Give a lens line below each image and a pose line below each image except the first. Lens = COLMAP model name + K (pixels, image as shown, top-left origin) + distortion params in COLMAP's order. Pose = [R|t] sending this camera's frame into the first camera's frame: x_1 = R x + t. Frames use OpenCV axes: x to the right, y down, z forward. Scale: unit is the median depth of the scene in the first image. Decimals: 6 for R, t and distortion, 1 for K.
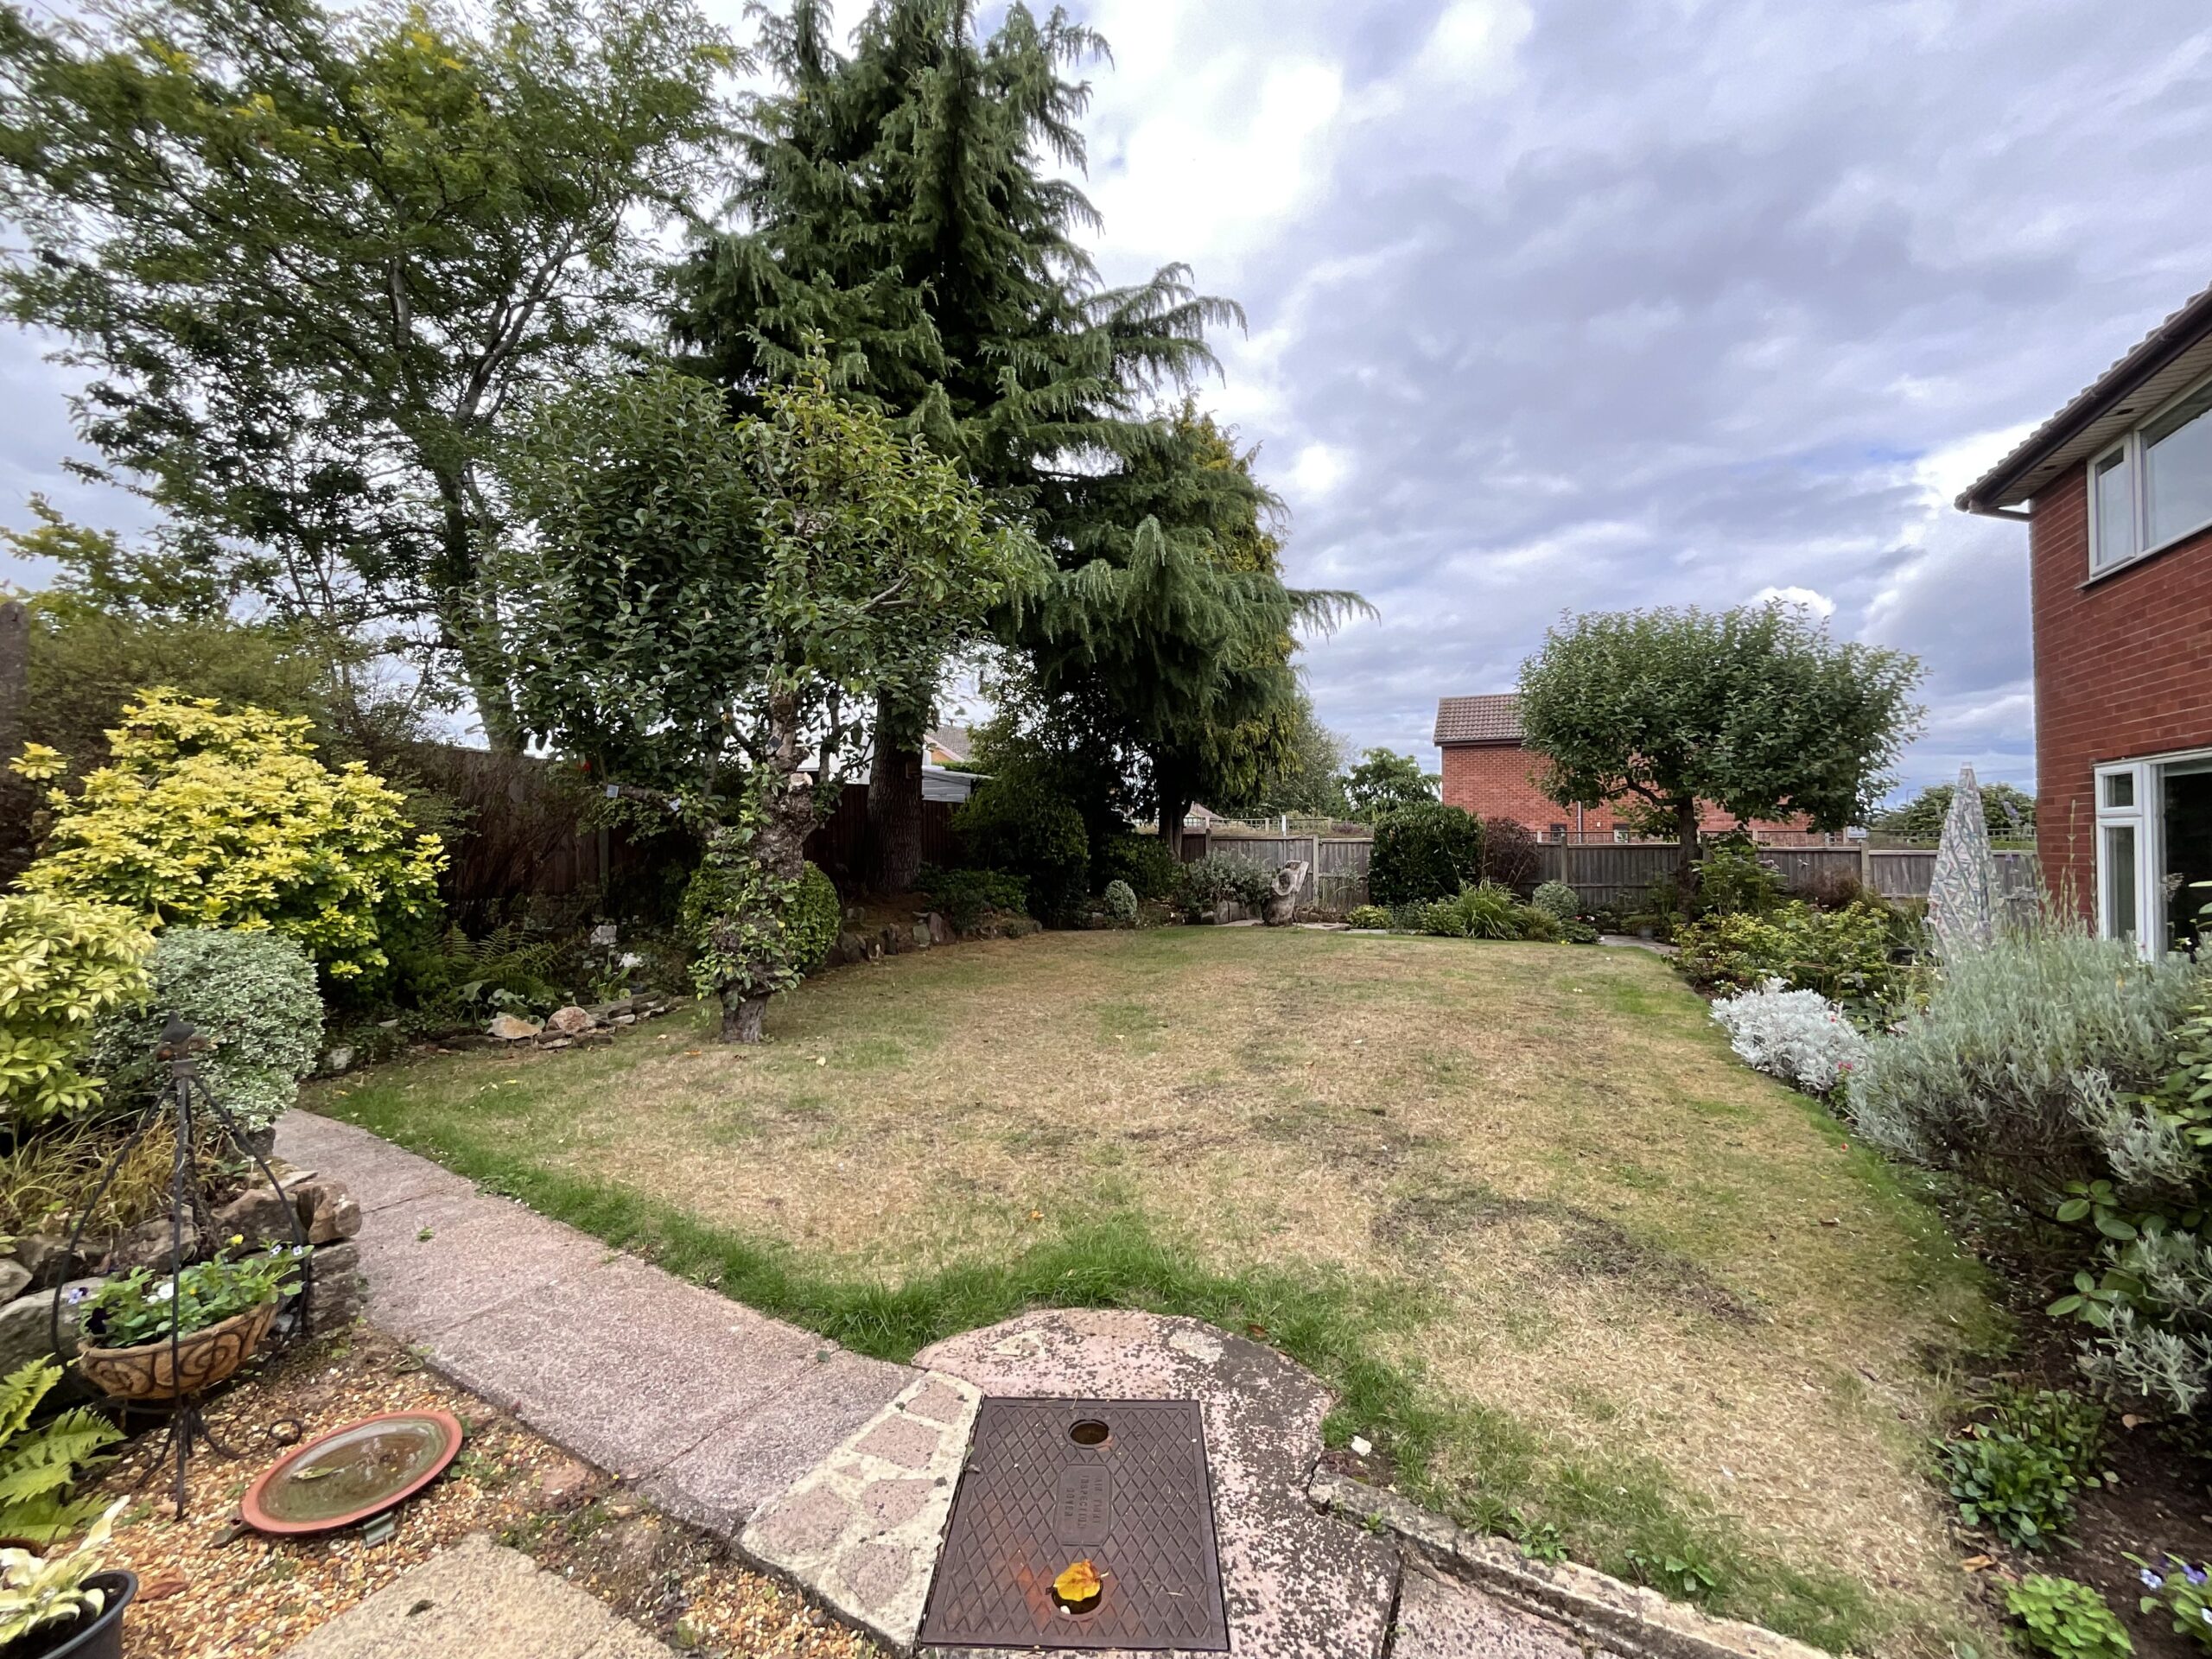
lens RADIAL K [[902.0, 0, 1107.7], [0, 902.0, 828.8], [0, 0, 1]] dist [0.005054, -0.000160]
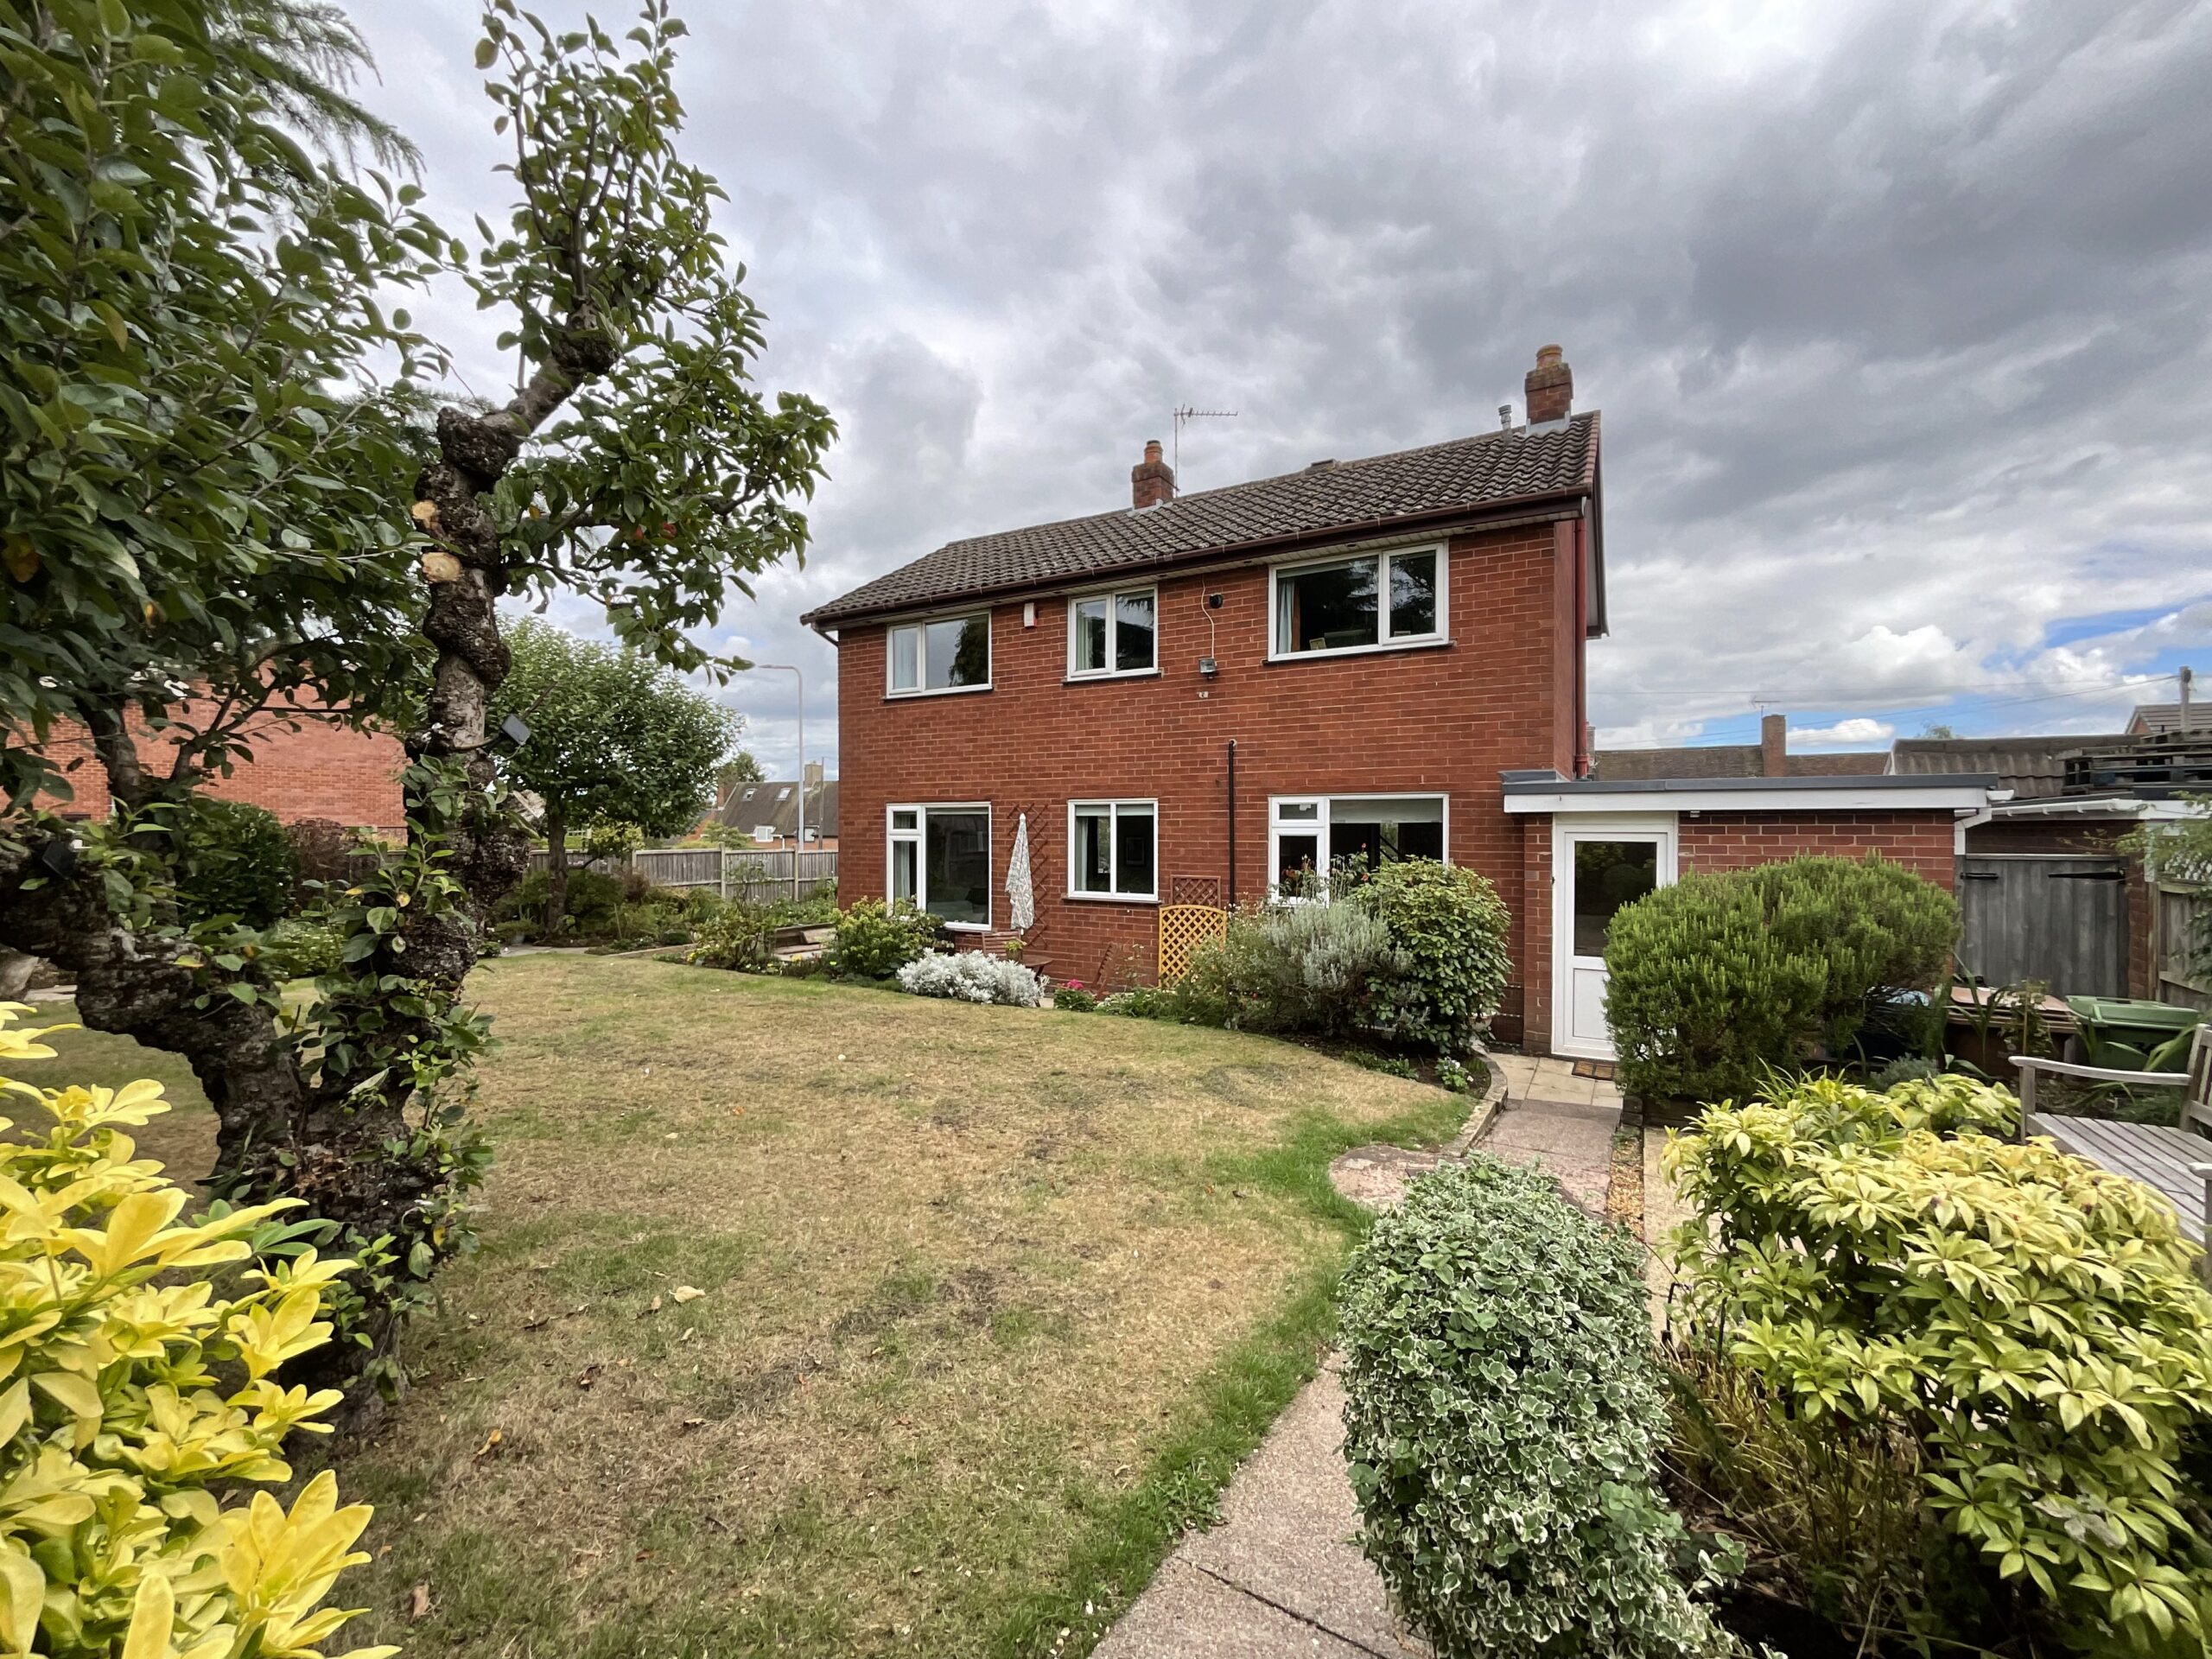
lens RADIAL K [[902.0, 0, 1104.7], [0, 902.0, 810.2], [0, 0, 1]] dist [0.005054, -0.000160]
pose [[0.069491, 0.023461, 0.997307, -1.066128], [-0.020186, 0.999552, -0.022107, -0.053163], [-0.997378, -0.018596, 0.069933, 0.845387]]
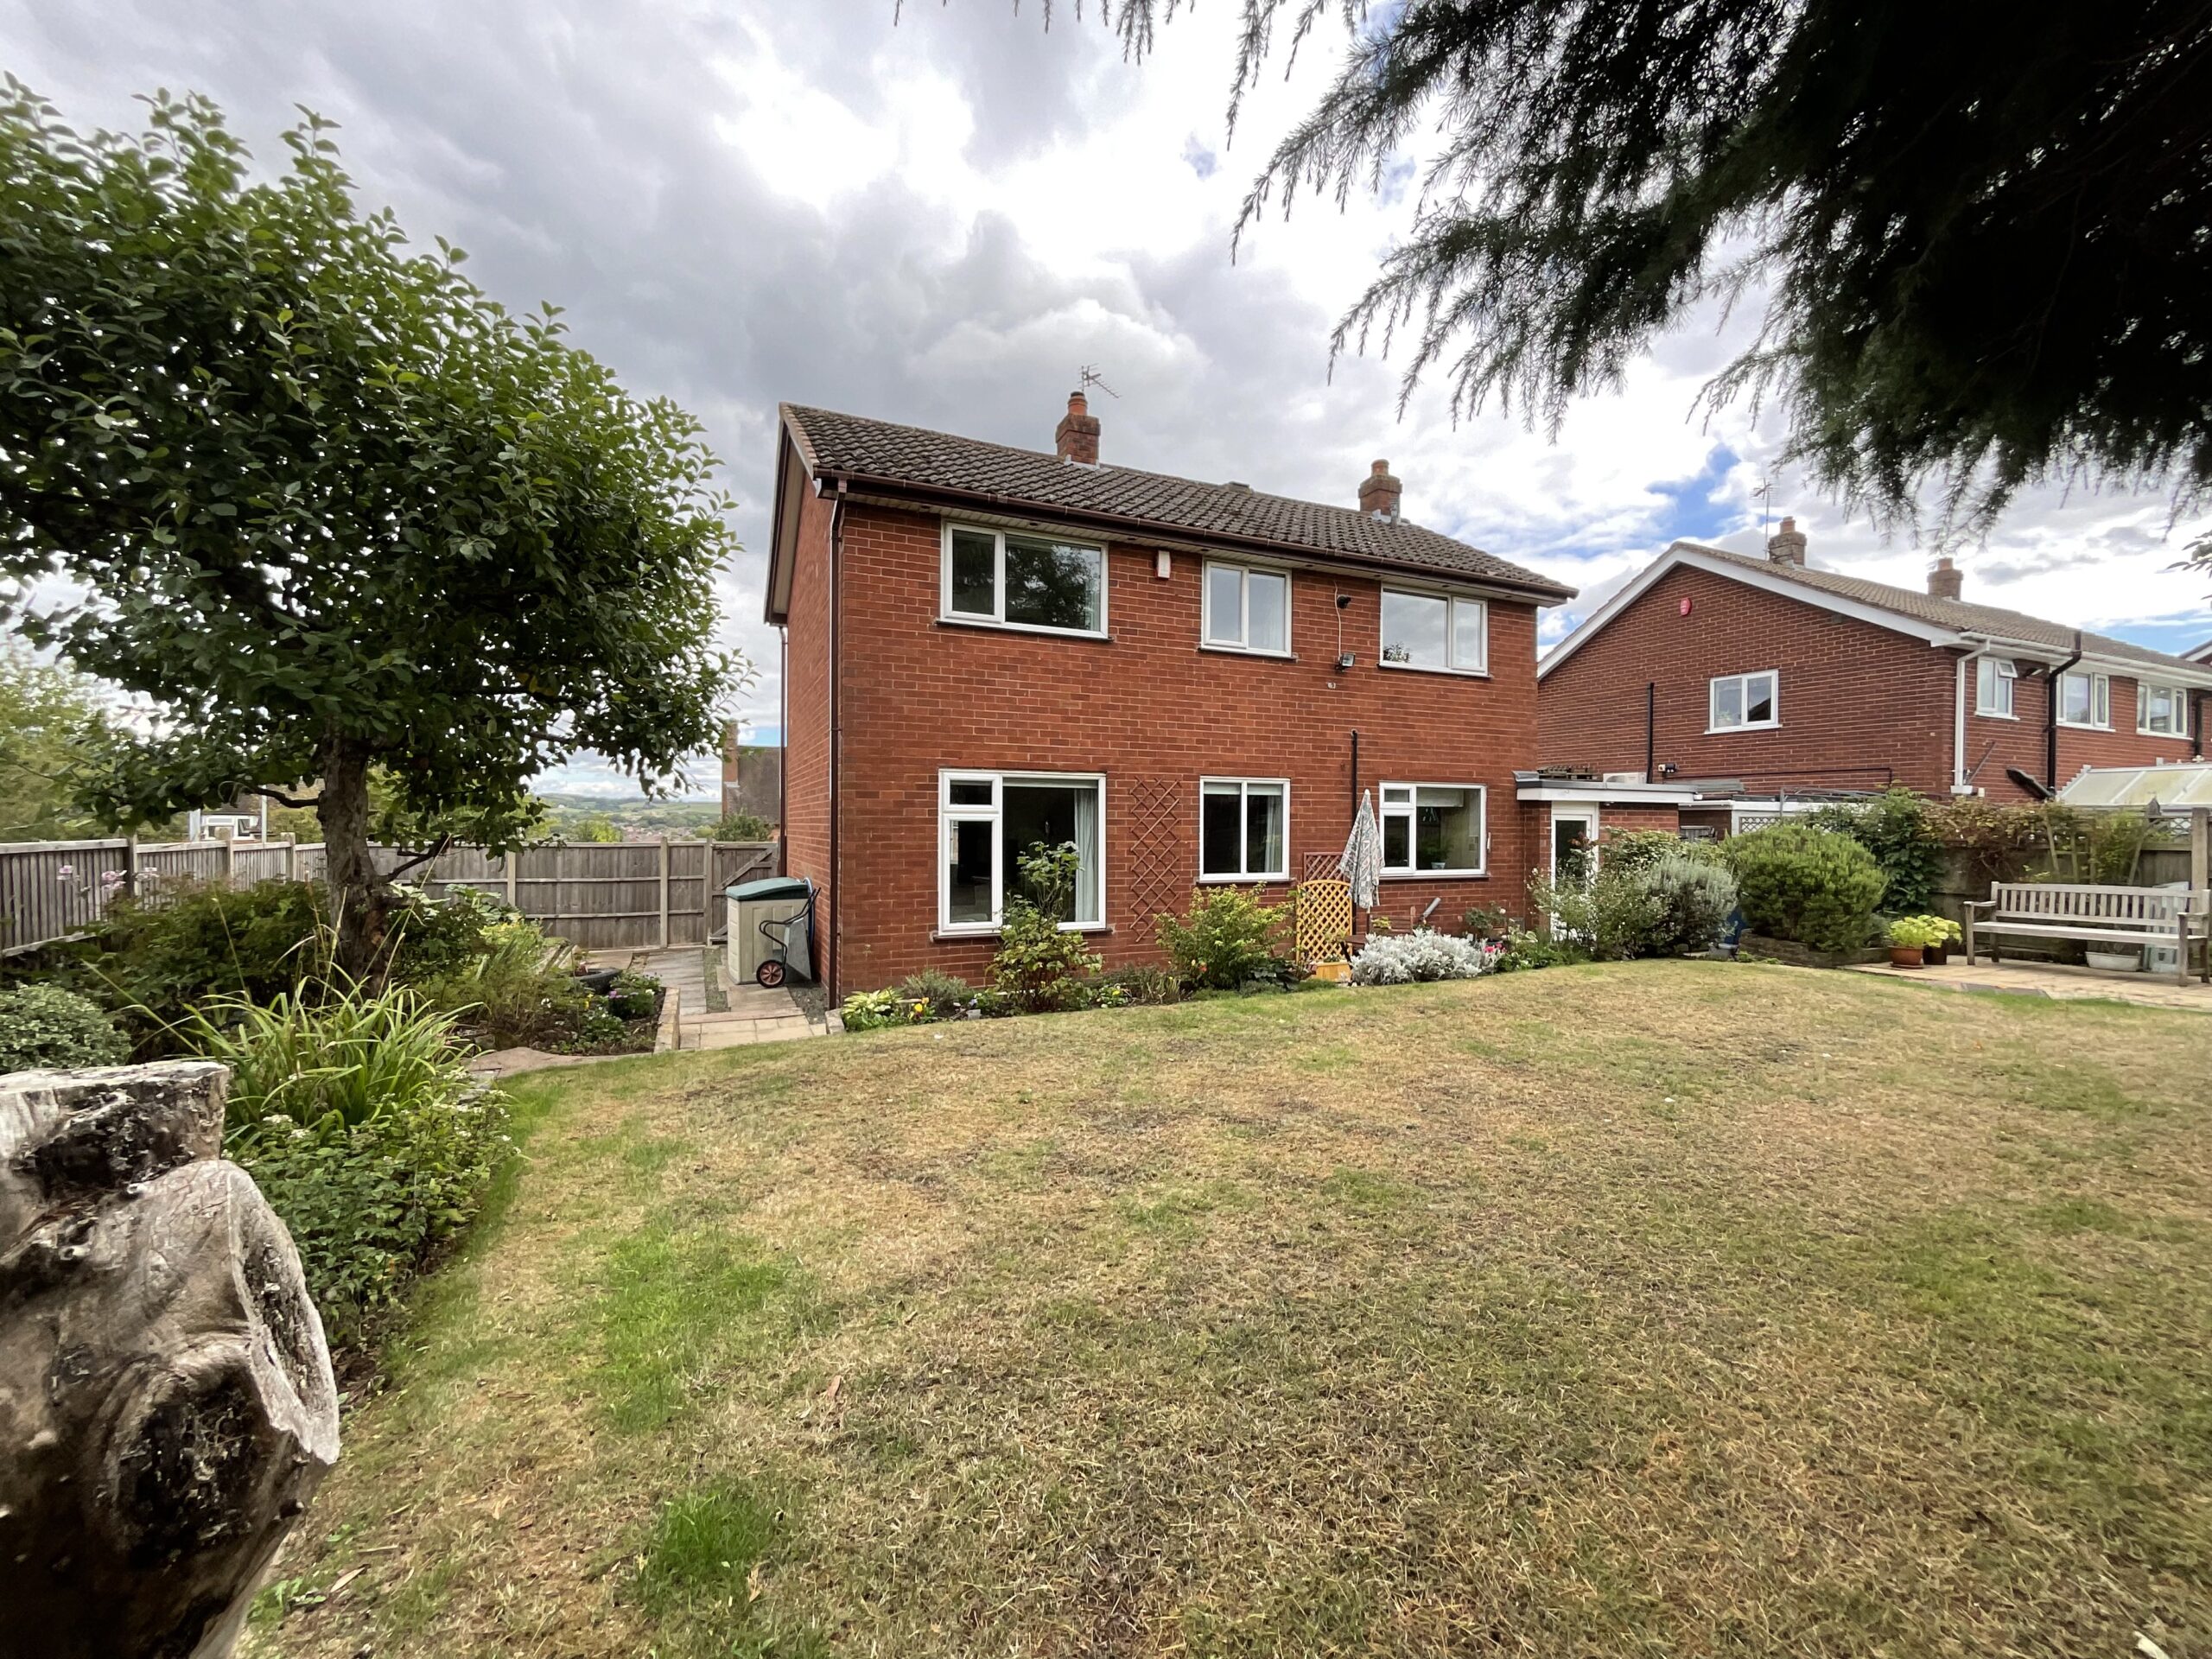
lens RADIAL K [[902.0, 0, 1118.8], [0, 902.0, 811.7], [0, 0, 1]] dist [0.005054, -0.000160]
pose [[-0.776337, 0.011932, 0.630206, 0.237657], [-0.012367, 0.999340, -0.034155, 0.045357], [-0.630197, -0.034310, -0.775677, 3.240695]]
